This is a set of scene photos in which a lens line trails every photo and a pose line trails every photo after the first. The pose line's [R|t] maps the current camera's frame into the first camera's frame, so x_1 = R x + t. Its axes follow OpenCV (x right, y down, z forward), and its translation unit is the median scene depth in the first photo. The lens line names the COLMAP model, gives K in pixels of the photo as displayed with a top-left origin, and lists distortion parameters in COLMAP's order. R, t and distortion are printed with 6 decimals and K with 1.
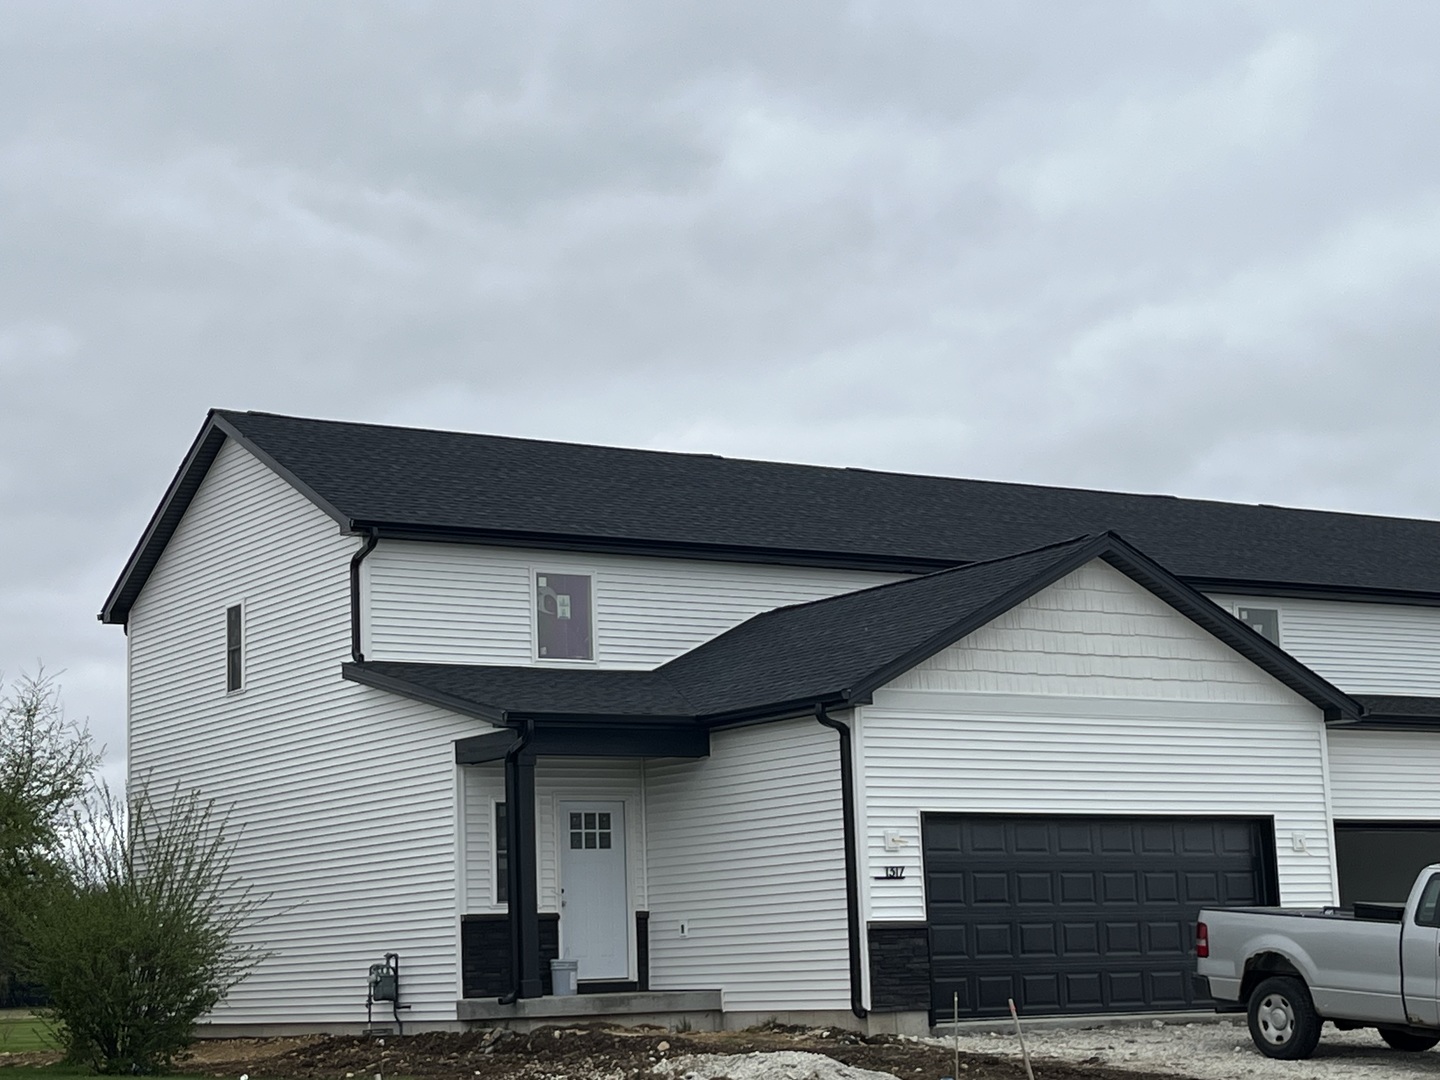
lens RADIAL K [[2630.4, 0, 720.0], [0, 2630.4, 540.0], [0, 0, 1]] dist [0.164989, -0.578095]
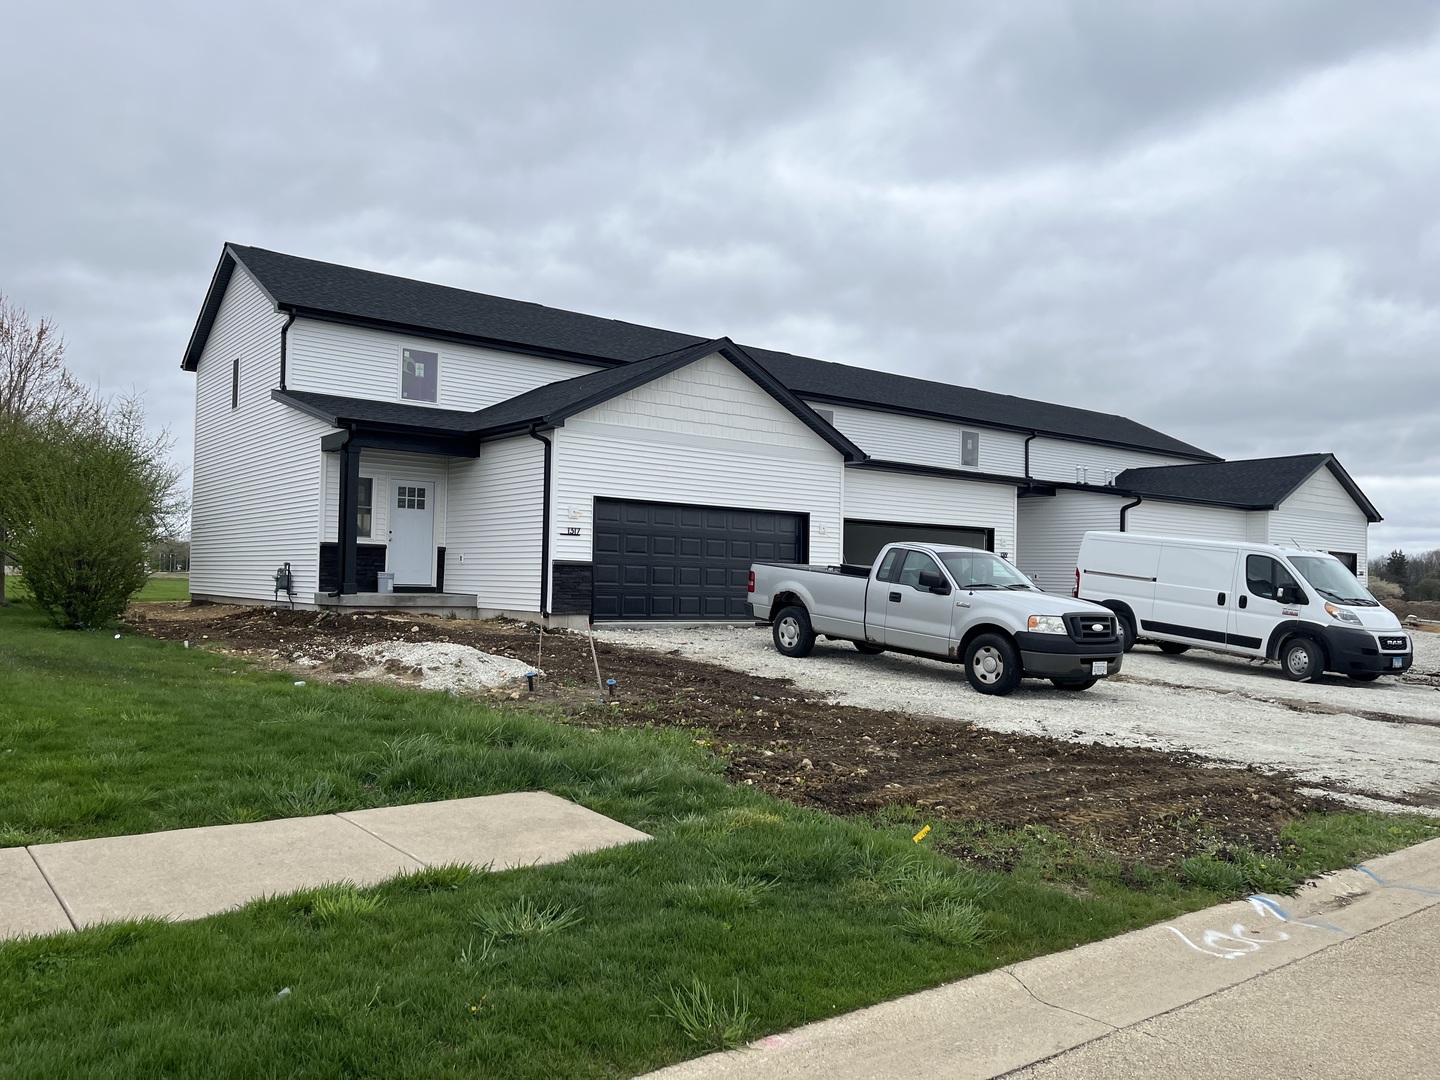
lens RADIAL K [[1079.6, 0, 720.0], [0, 1079.6, 540.0], [0, 0, 1]] dist [0.072640, -0.106102]
pose [[0.994367, 0.059125, 0.087966, 0.091137], [-0.069529, 0.990294, 0.120346, 0.041366], [-0.079997, -0.125784, 0.988827, 0.307018]]
